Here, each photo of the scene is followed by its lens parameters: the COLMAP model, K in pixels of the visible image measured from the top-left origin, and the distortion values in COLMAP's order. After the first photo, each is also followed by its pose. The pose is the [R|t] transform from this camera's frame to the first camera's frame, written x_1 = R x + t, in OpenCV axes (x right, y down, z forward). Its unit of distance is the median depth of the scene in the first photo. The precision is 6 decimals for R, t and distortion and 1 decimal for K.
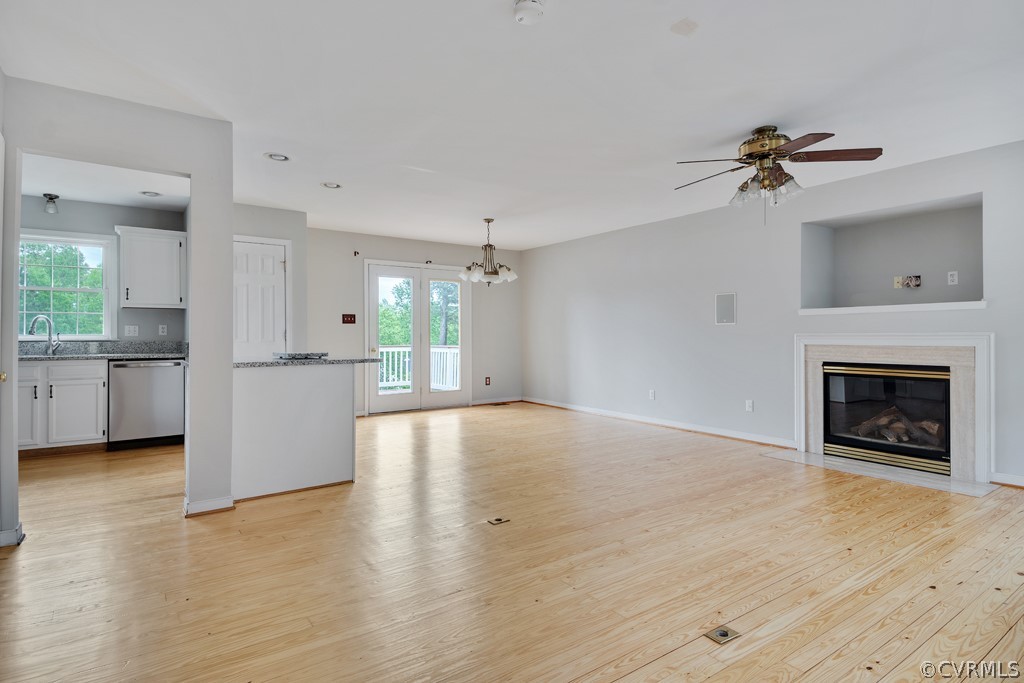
lens RADIAL K [[533.9, 0, 510.7], [0, 533.9, 337.2], [0, 0, 1]] dist [0.086833, -0.066083]
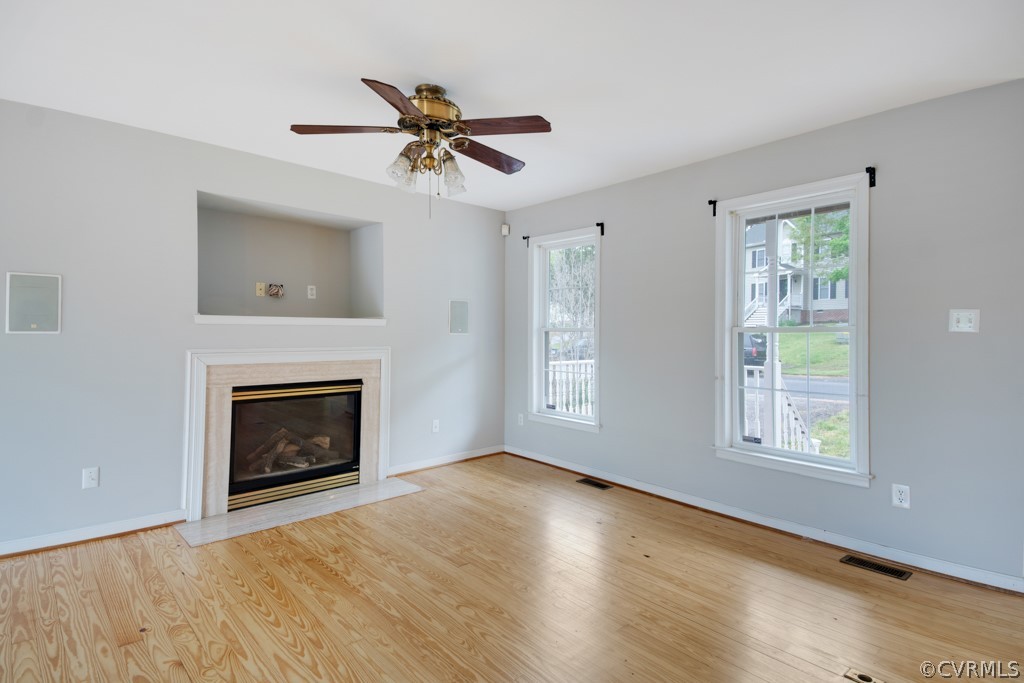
lens RADIAL K [[521.9, 0, 509.2], [0, 521.9, 334.8], [0, 0, 1]] dist [0.192383, -0.134159]
pose [[-0.121509, 0.000275, 0.992590, -0.210770], [-0.003893, 0.999992, -0.000754, -0.026968], [-0.992583, -0.003955, -0.121507, 0.701349]]
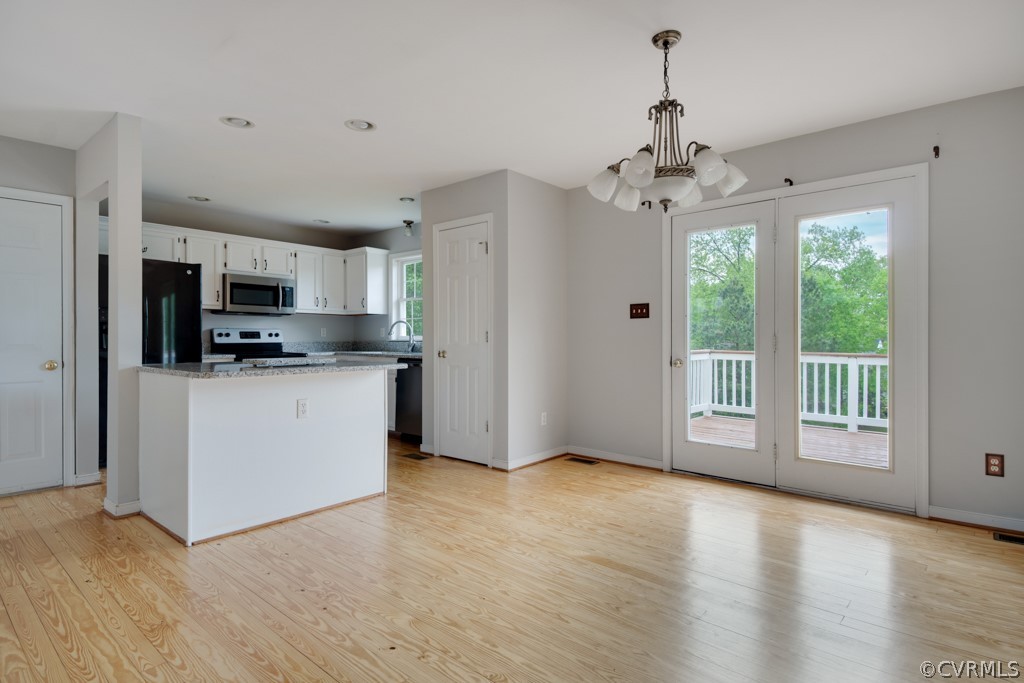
lens RADIAL K [[533.9, 0, 510.7], [0, 533.9, 337.2], [0, 0, 1]] dist [0.086833, -0.066083]
pose [[0.236817, 0.000713, -0.971554, 0.397742], [-0.003946, 0.999992, -0.000228, -0.002972], [0.971546, 0.003888, 0.236817, 0.997337]]
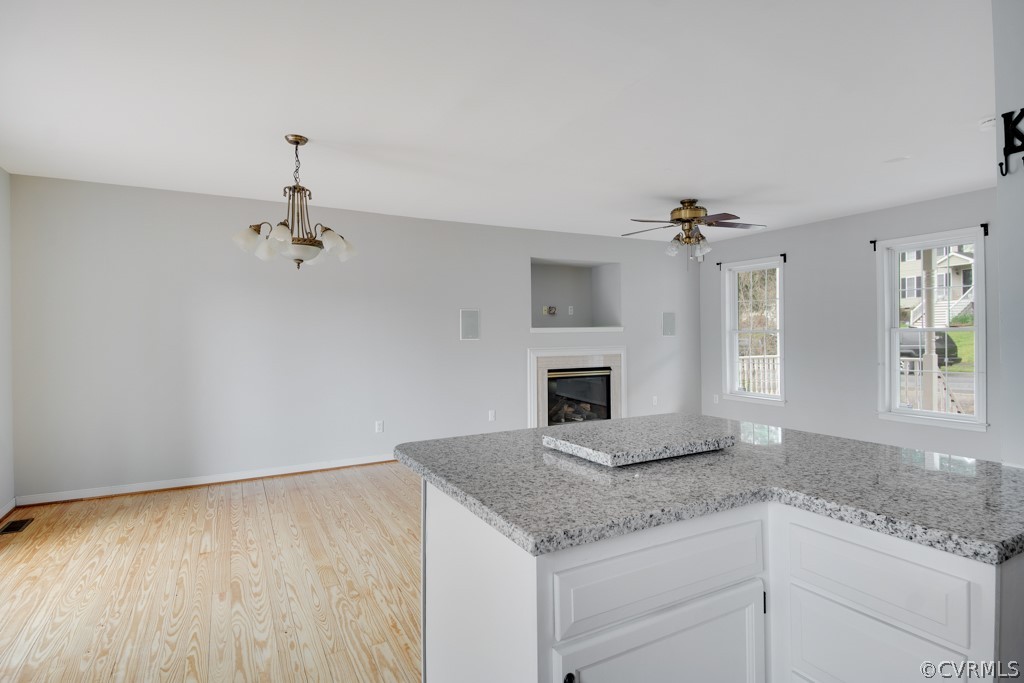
lens RADIAL K [[533.9, 0, 510.7], [0, 533.9, 337.2], [0, 0, 1]] dist [0.086833, -0.066083]
pose [[0.115272, -0.002142, 0.993332, -0.668790], [0.012855, 0.999917, 0.000664, -0.032319], [-0.993251, 0.012693, 0.115290, 0.924042]]
